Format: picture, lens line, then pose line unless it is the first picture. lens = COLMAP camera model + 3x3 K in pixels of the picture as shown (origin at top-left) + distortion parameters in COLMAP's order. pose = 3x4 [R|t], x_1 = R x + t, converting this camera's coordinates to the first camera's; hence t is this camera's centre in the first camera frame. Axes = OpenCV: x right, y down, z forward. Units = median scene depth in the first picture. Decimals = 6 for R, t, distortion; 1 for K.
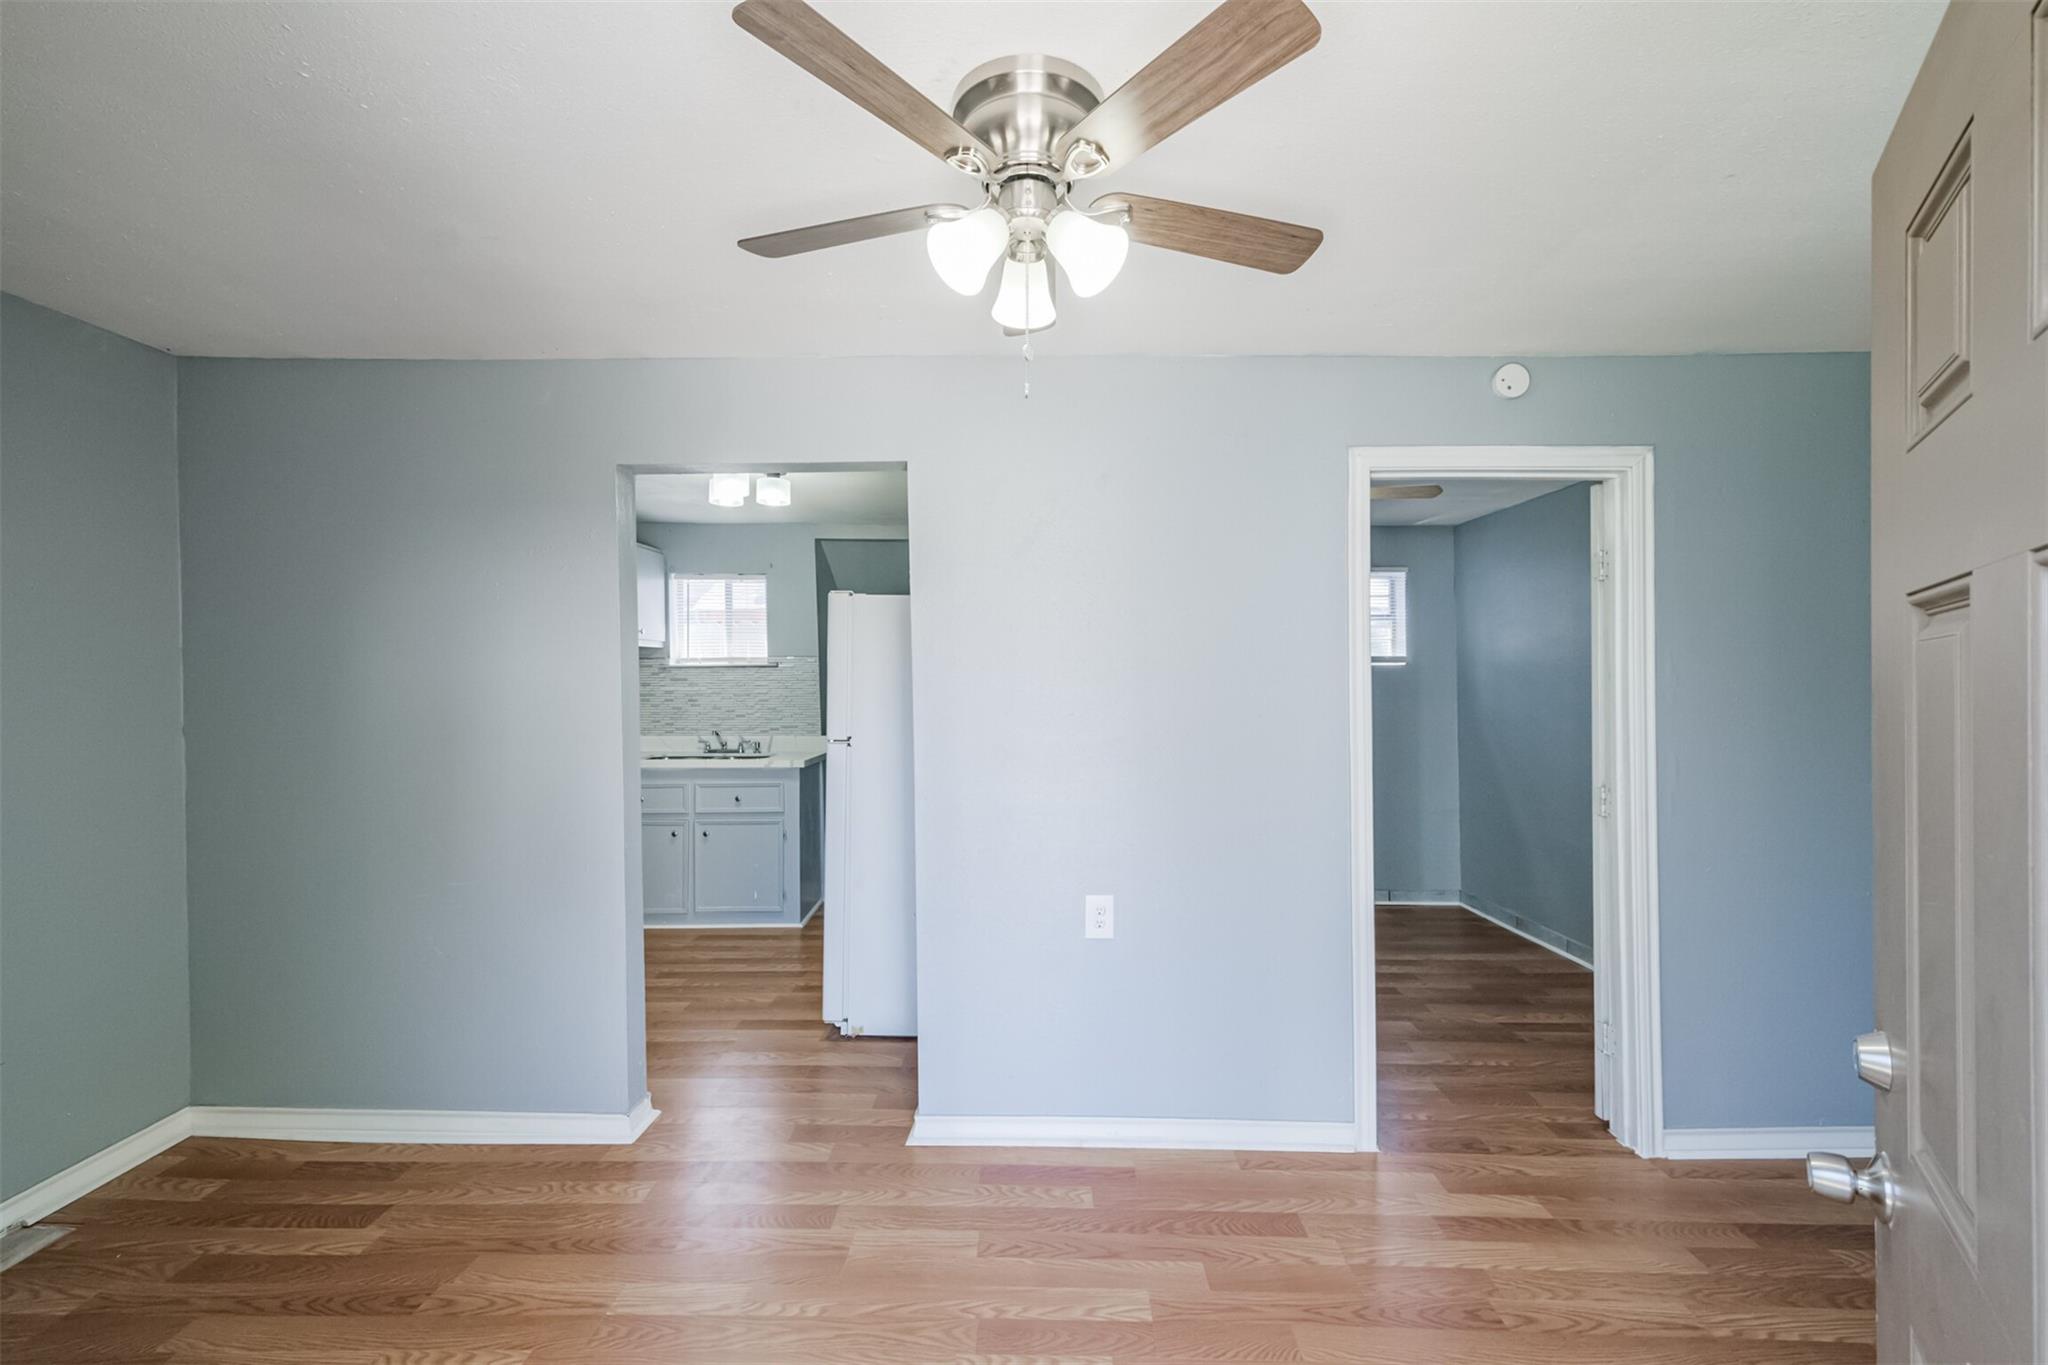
lens RADIAL K [[878.4, 0, 1015.1], [0, 878.4, 694.6], [0, 0, 1]] dist [0.013033, -0.000382]
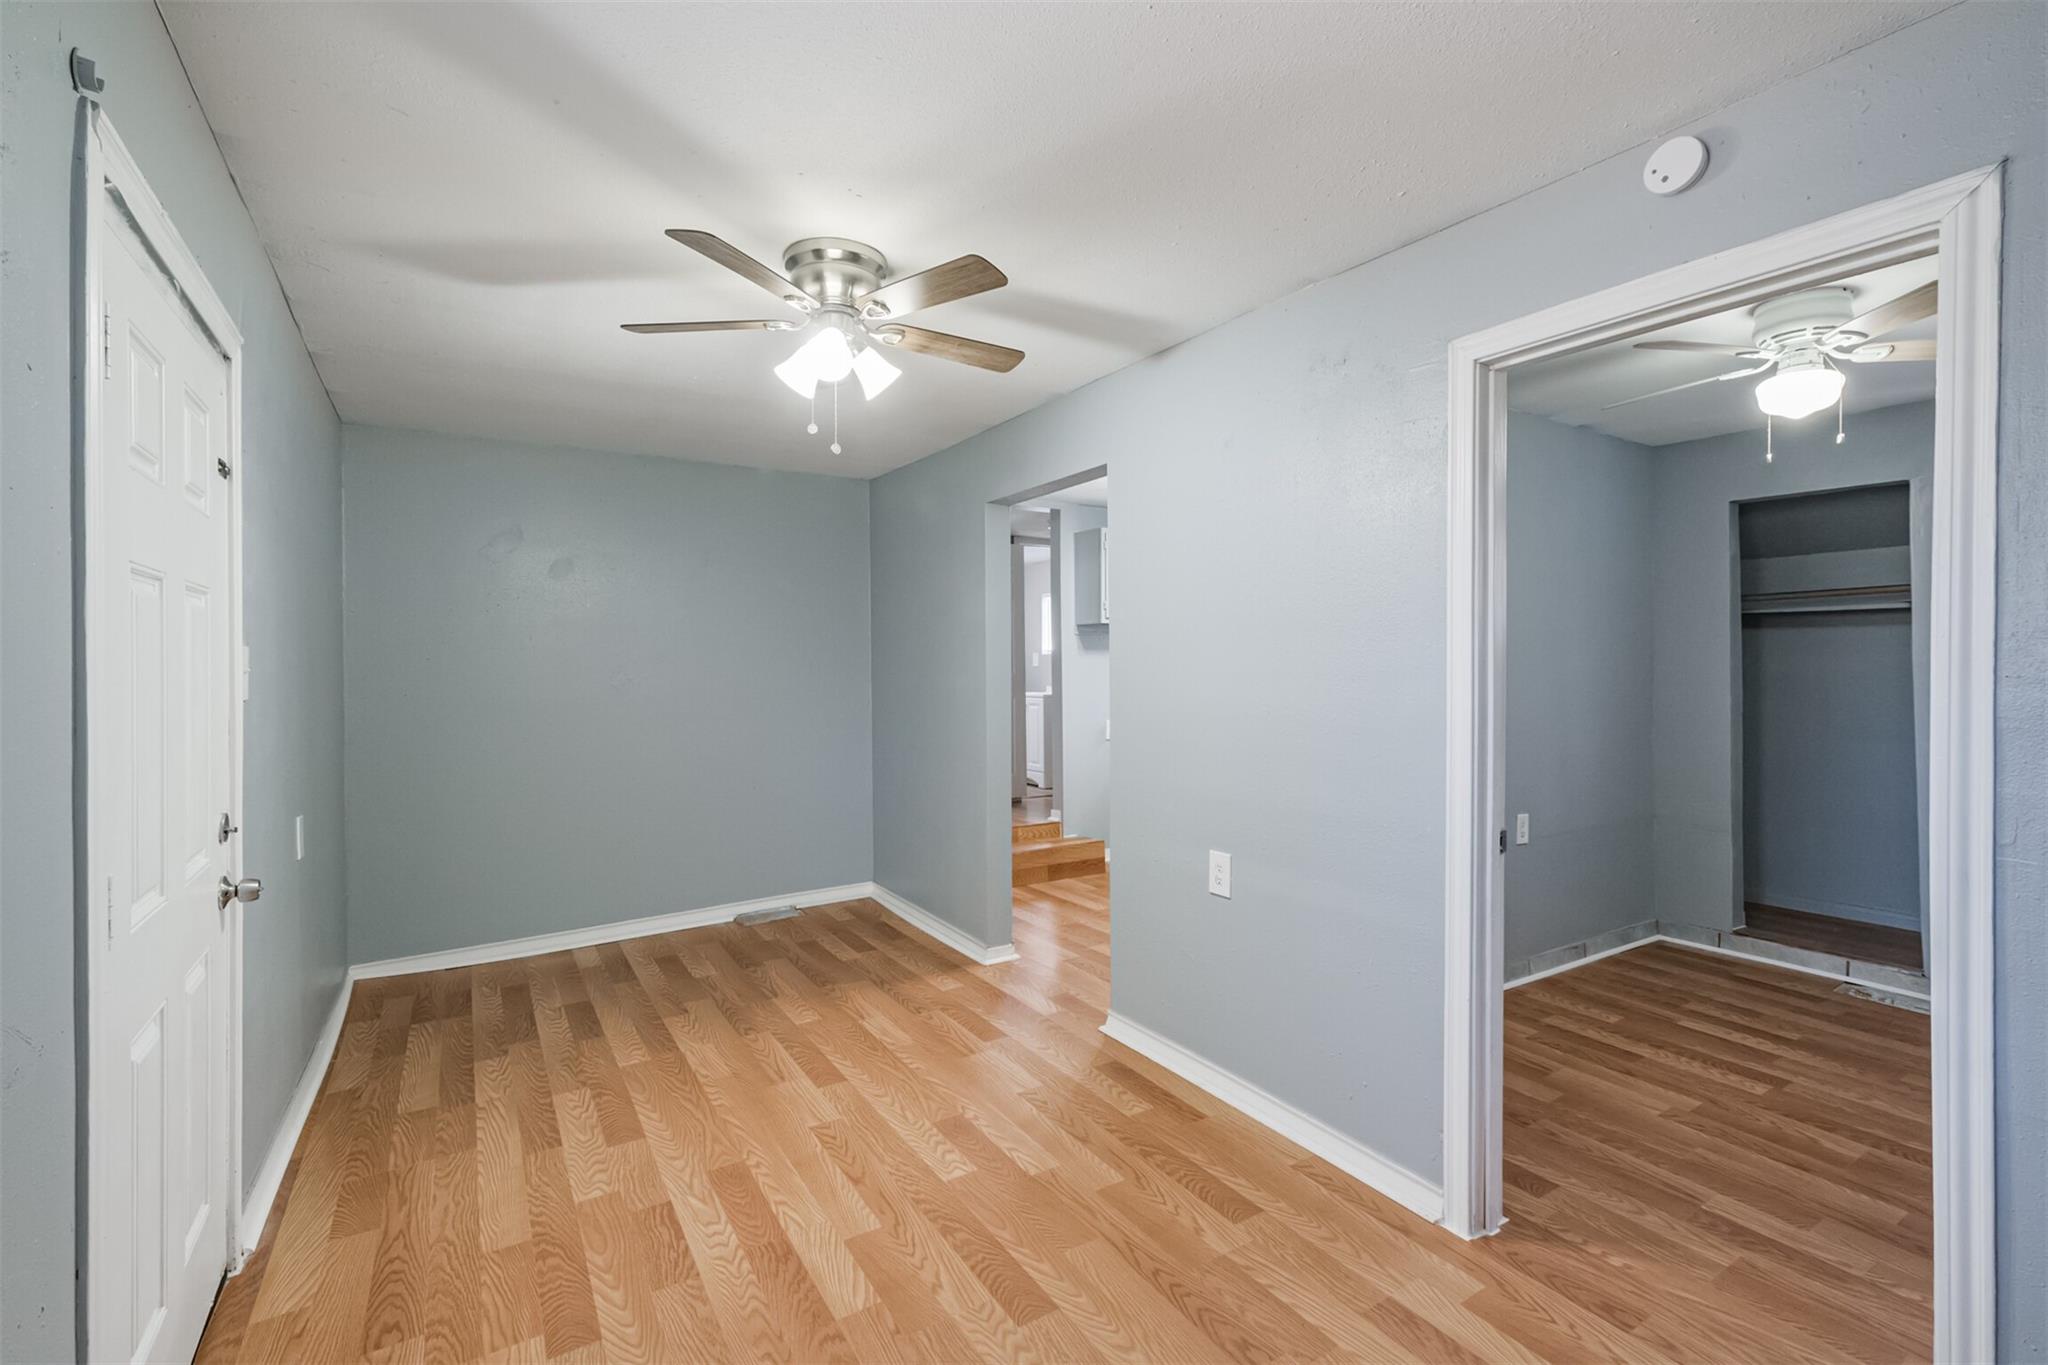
lens RADIAL K [[886.6, 0, 1024.0], [0, 886.6, 682.5], [0, 0, 1]] dist [0.013176, -0.000100]
pose [[0.551352, 0.011536, -0.834193, 0.848991], [-0.005814, 0.999933, 0.009986, 0.020222], [0.834252, -0.000656, 0.551382, 0.241337]]
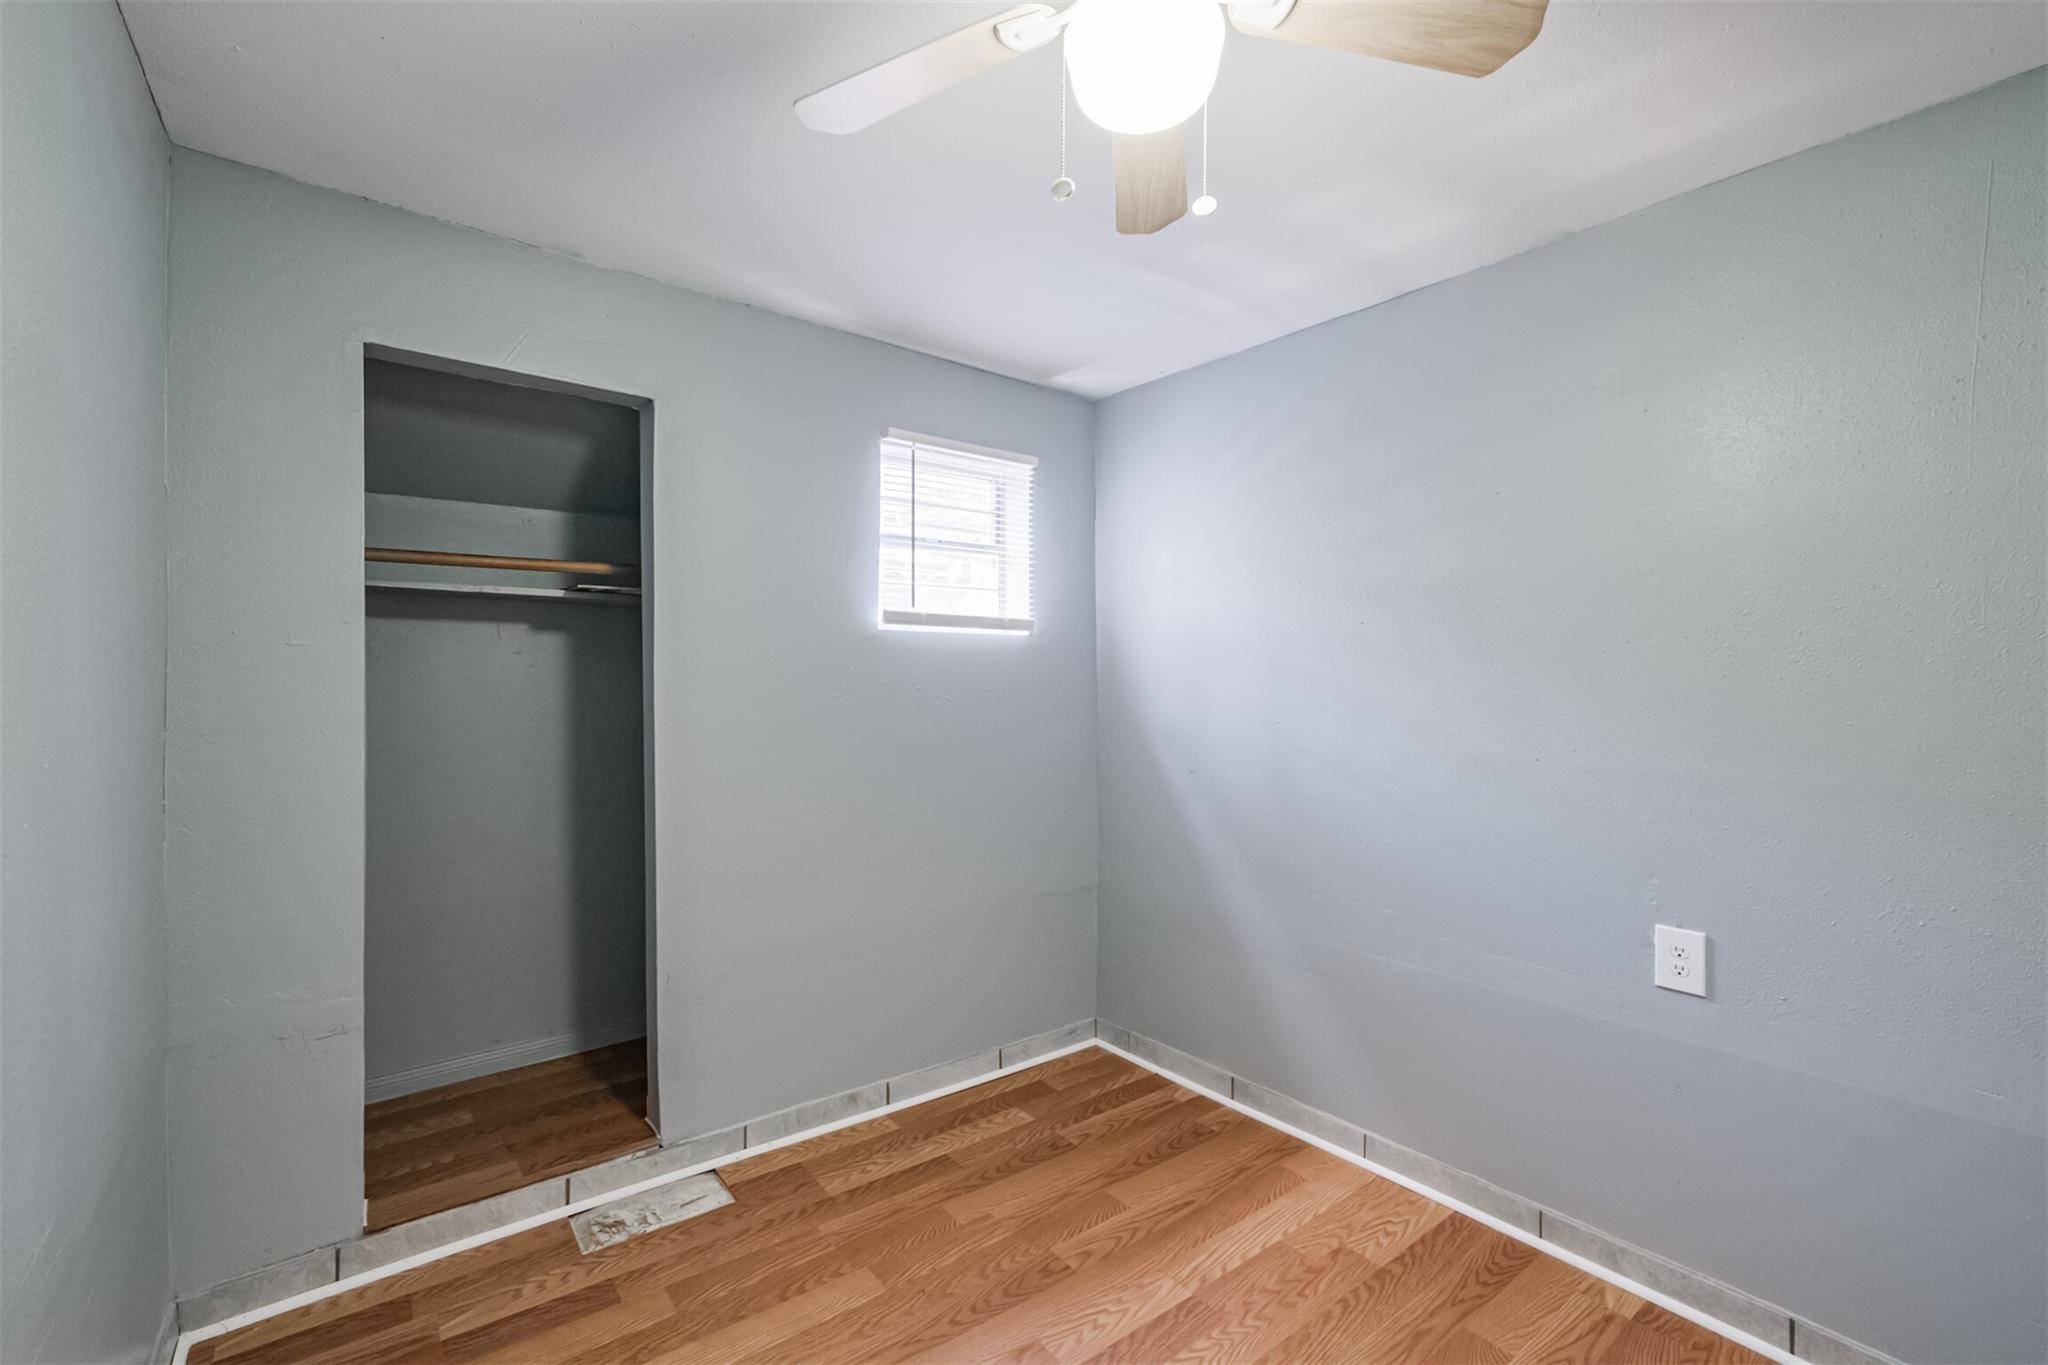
lens RADIAL K [[886.6, 0, 1024.0], [0, 886.6, 682.5], [0, 0, 1]] dist [0.013176, -0.000100]
pose [[0.776500, 0.001732, 0.630114, 0.185647], [0.001097, 0.999991, -0.004102, -0.002924], [-0.630116, 0.003876, 0.776492, 1.178595]]
